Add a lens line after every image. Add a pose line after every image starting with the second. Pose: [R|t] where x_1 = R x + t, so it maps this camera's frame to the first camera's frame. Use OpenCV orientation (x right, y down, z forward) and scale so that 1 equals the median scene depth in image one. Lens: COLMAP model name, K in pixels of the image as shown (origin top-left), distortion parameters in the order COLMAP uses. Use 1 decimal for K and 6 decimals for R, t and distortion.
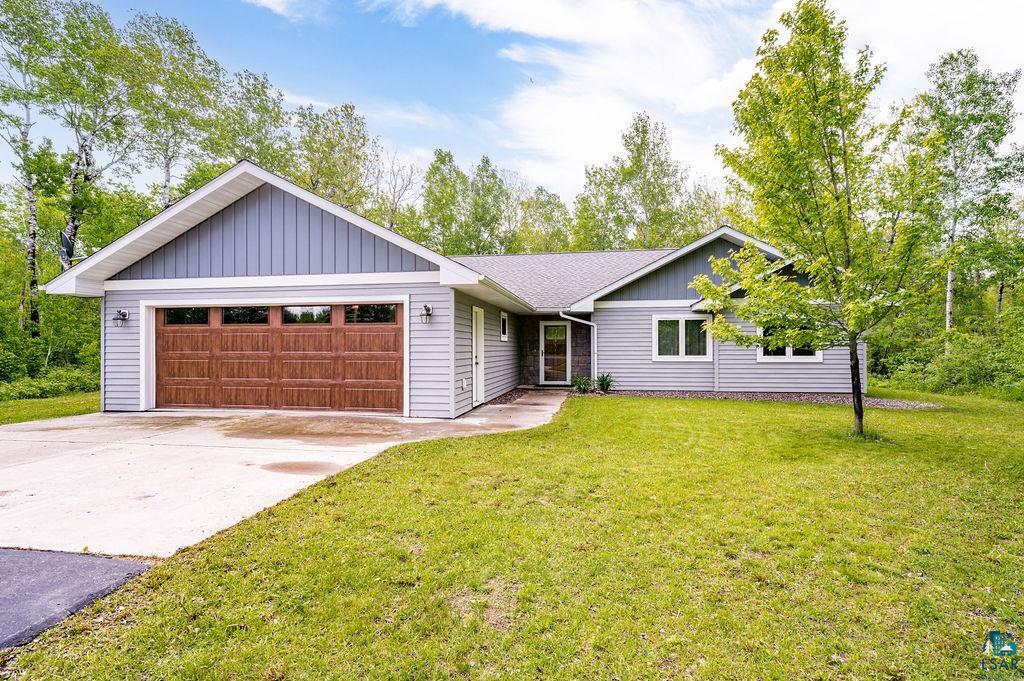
lens RADIAL K [[487.9, 0, 511.1], [0, 487.9, 344.1], [0, 0, 1]] dist [0.001652, 0.001004]
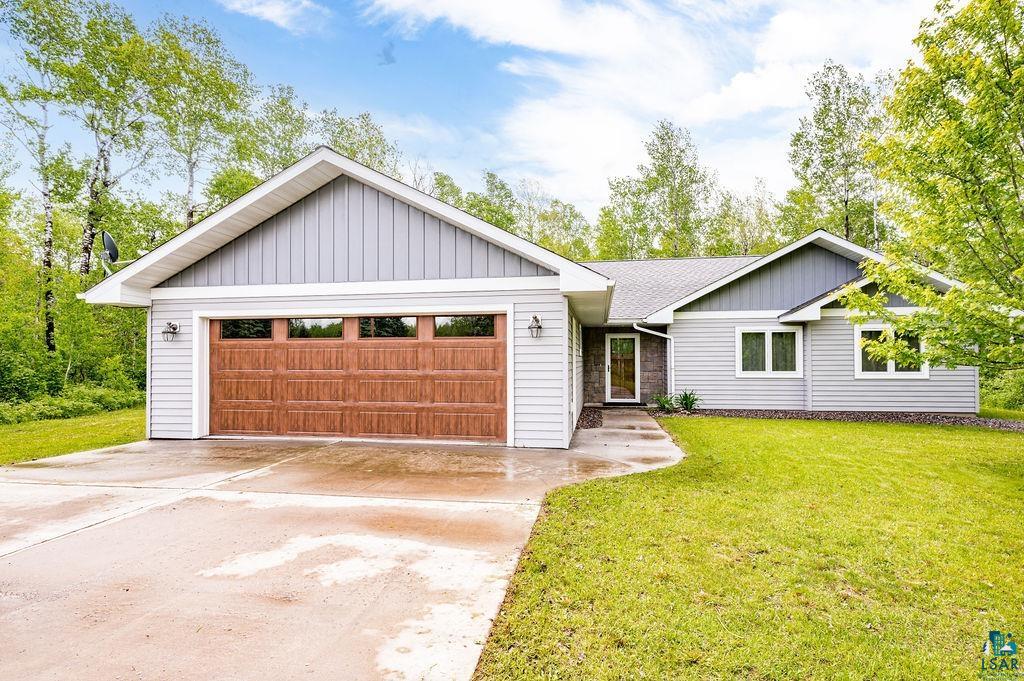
lens RADIAL K [[498.3, 0, 532.1], [0, 498.3, 348.8], [0, 0, 1]] dist [0.001390, 0.001244]
pose [[0.999993, -0.001133, 0.003454, -0.095893], [0.001186, 0.999882, -0.015343, -0.004627], [-0.003436, 0.015347, 0.999876, 0.068124]]
